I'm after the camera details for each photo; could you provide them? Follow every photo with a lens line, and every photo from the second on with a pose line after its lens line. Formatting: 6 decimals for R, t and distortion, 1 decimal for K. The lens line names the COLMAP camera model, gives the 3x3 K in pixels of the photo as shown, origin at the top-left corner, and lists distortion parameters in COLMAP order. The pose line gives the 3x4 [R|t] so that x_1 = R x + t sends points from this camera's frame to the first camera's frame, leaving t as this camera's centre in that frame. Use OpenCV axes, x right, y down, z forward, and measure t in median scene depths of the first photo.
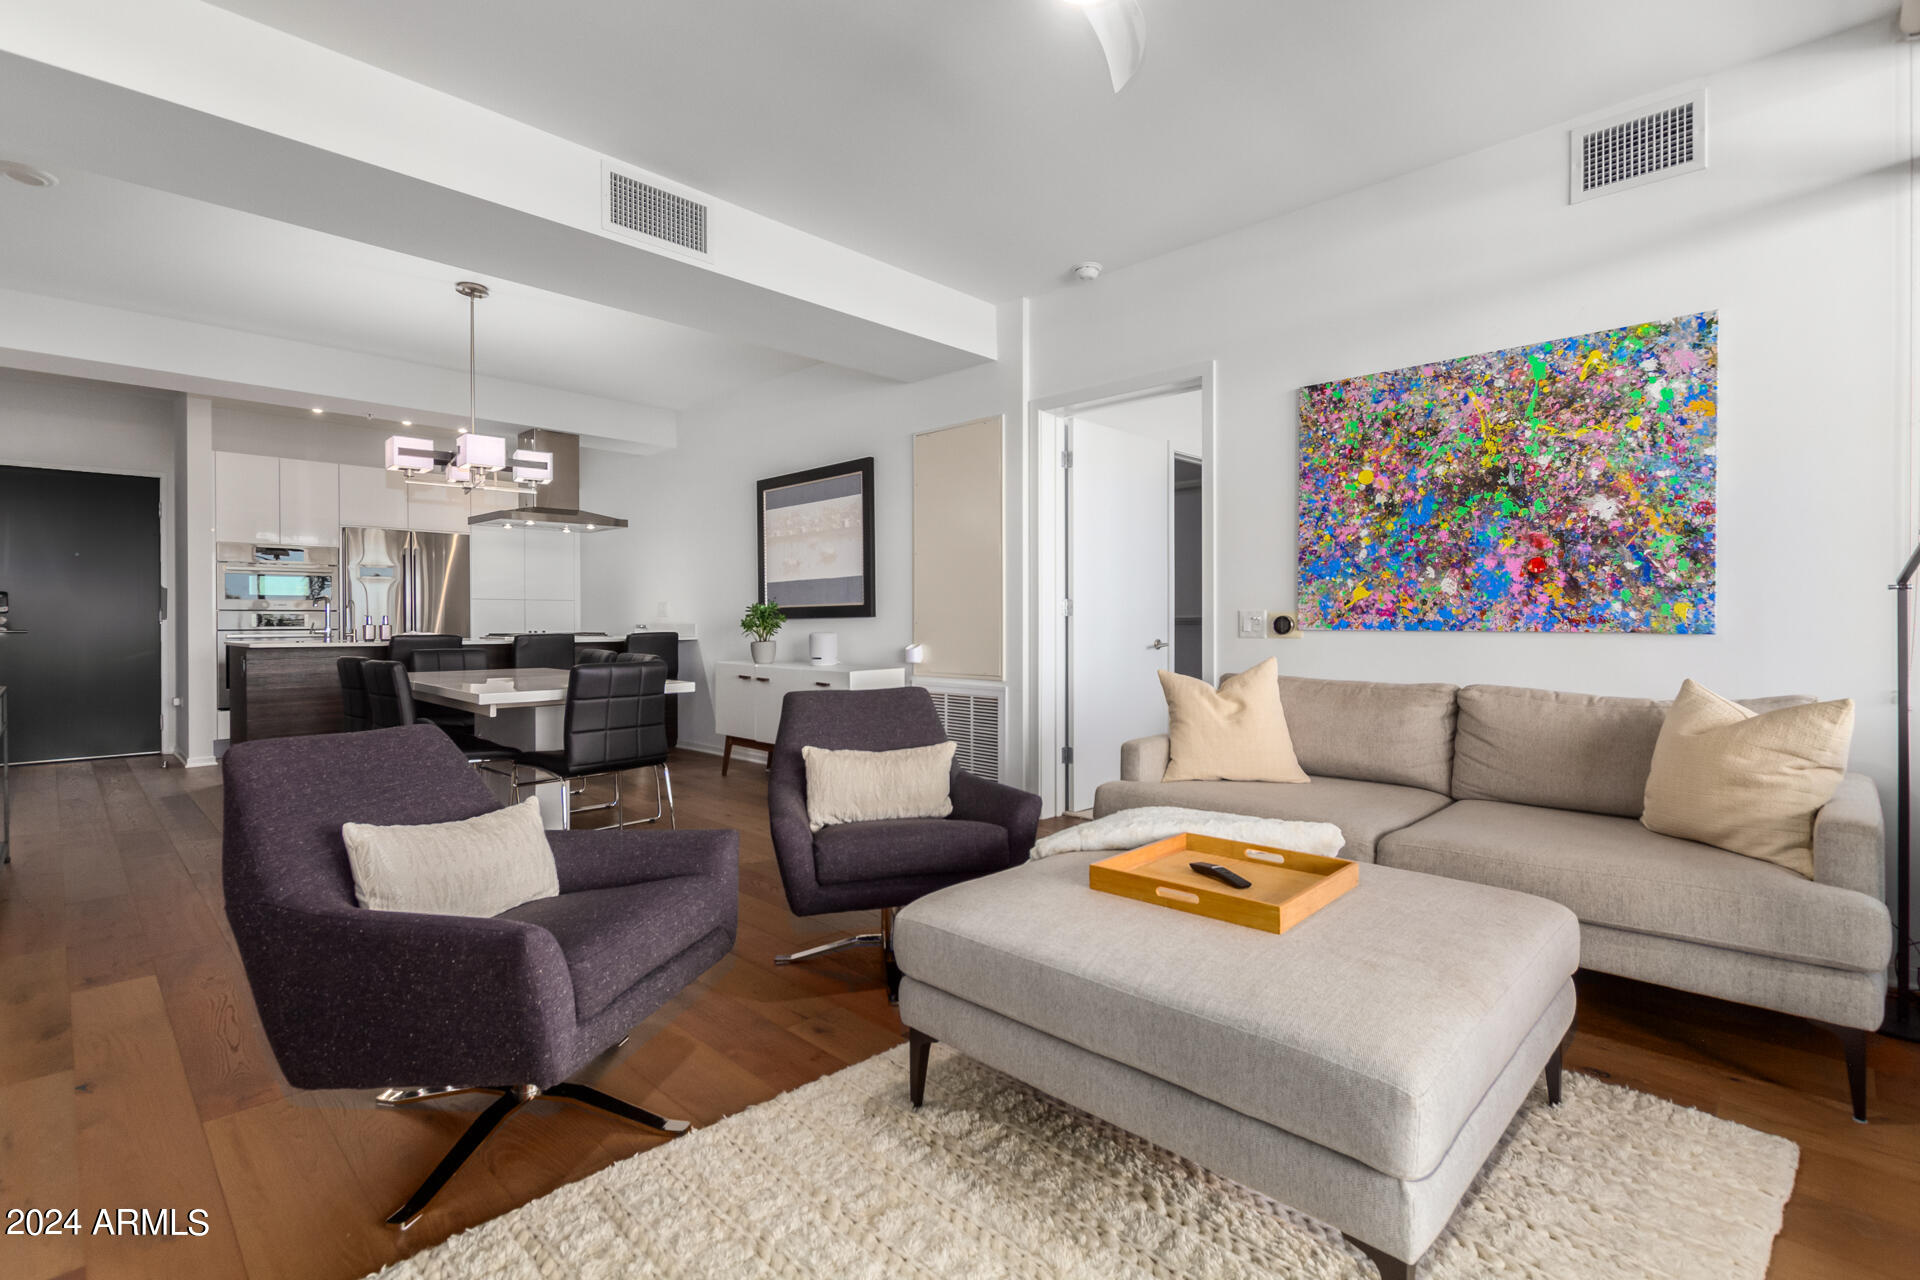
lens RADIAL K [[881.6, 0, 958.7], [0, 881.6, 625.5], [0, 0, 1]] dist [-0.002966, -0.000668]
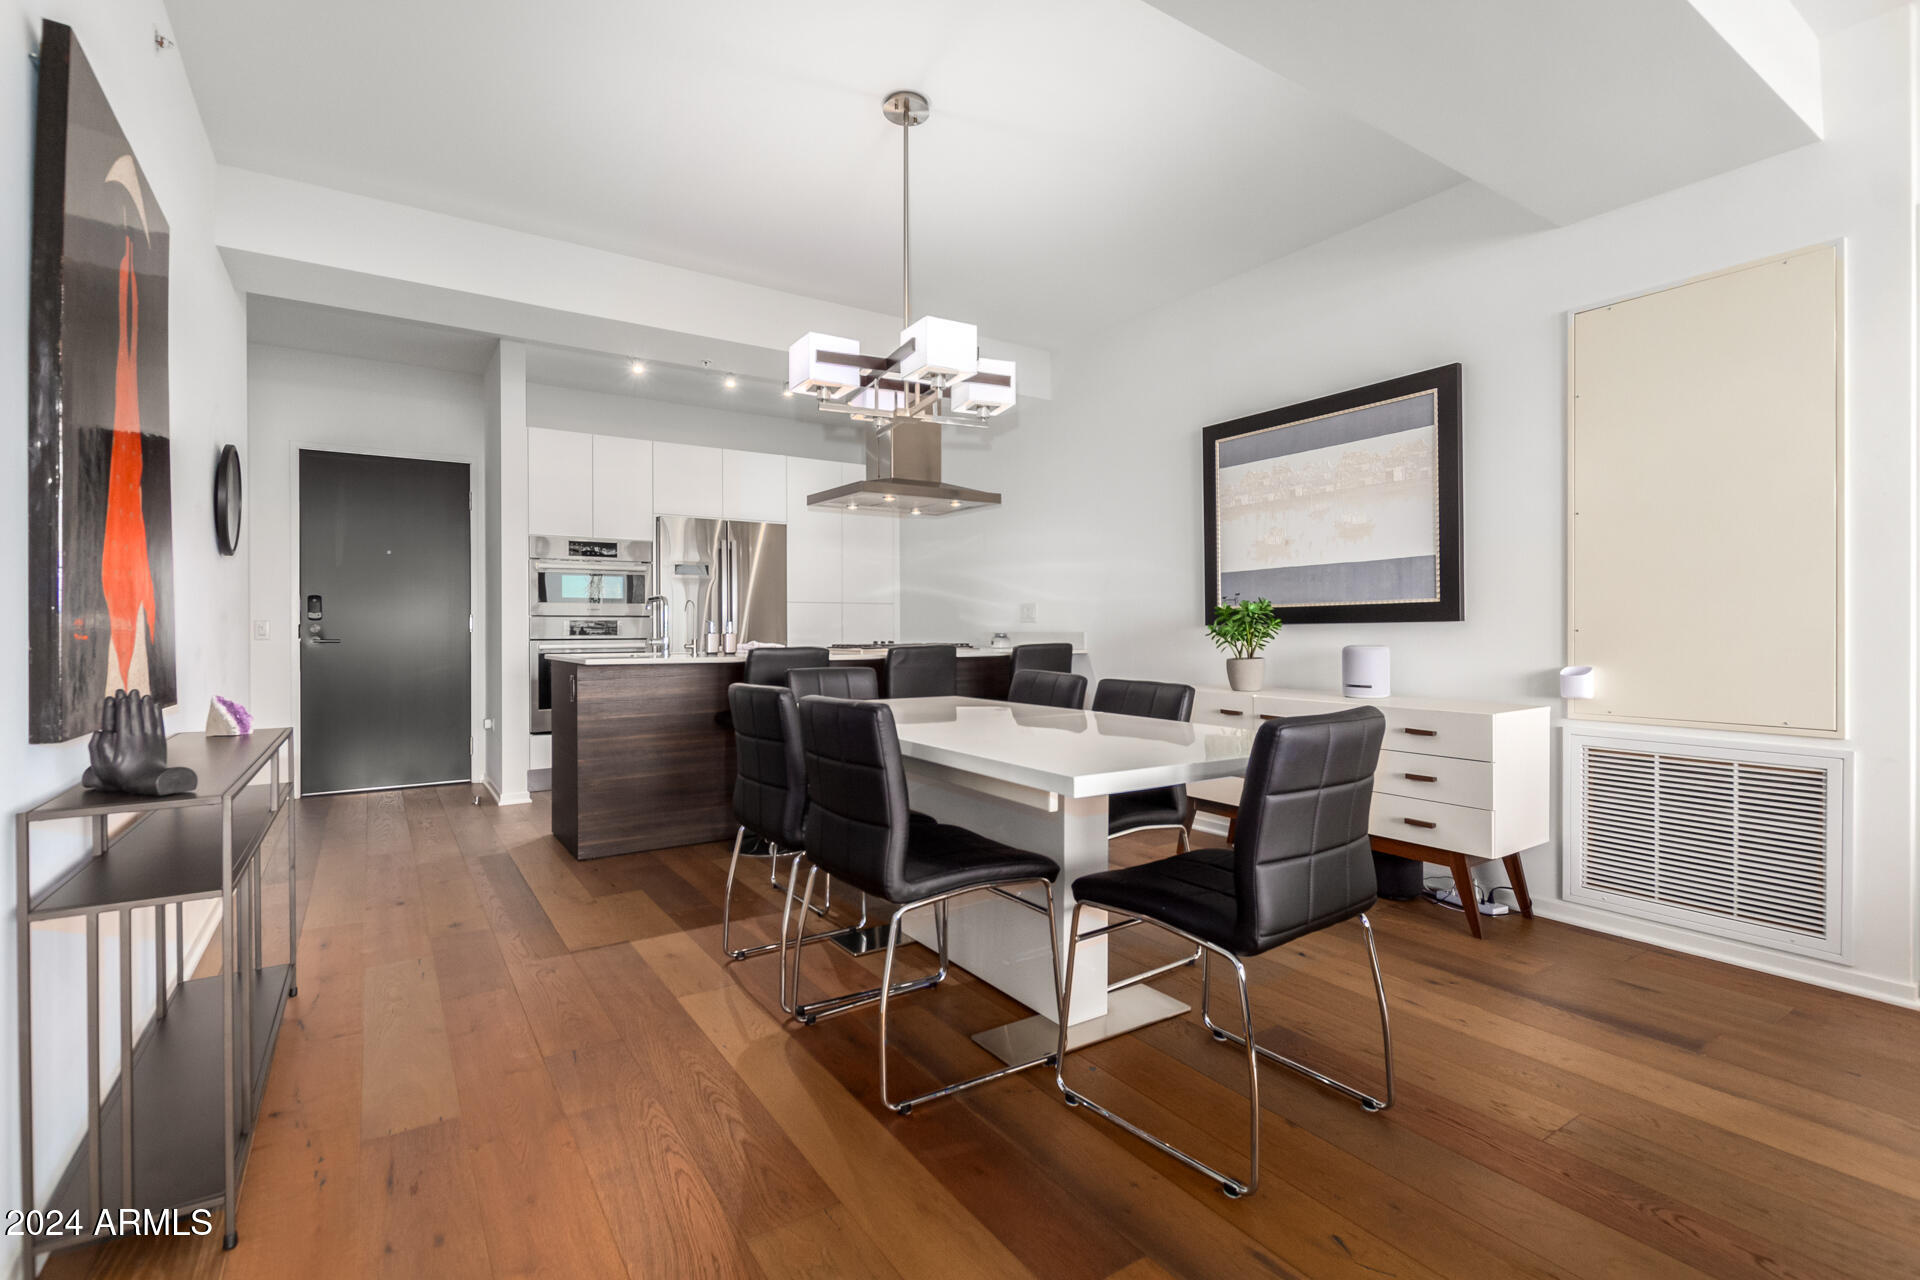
lens RADIAL K [[886.9, 0, 952.6], [0, 886.9, 630.1], [0, 0, 1]] dist [-0.000874, -0.000396]
pose [[0.974752, 0.000172, -0.223290, -0.287452], [-0.000980, 0.999993, -0.003508, -0.000645], [0.223287, 0.003638, 0.974746, 0.292728]]
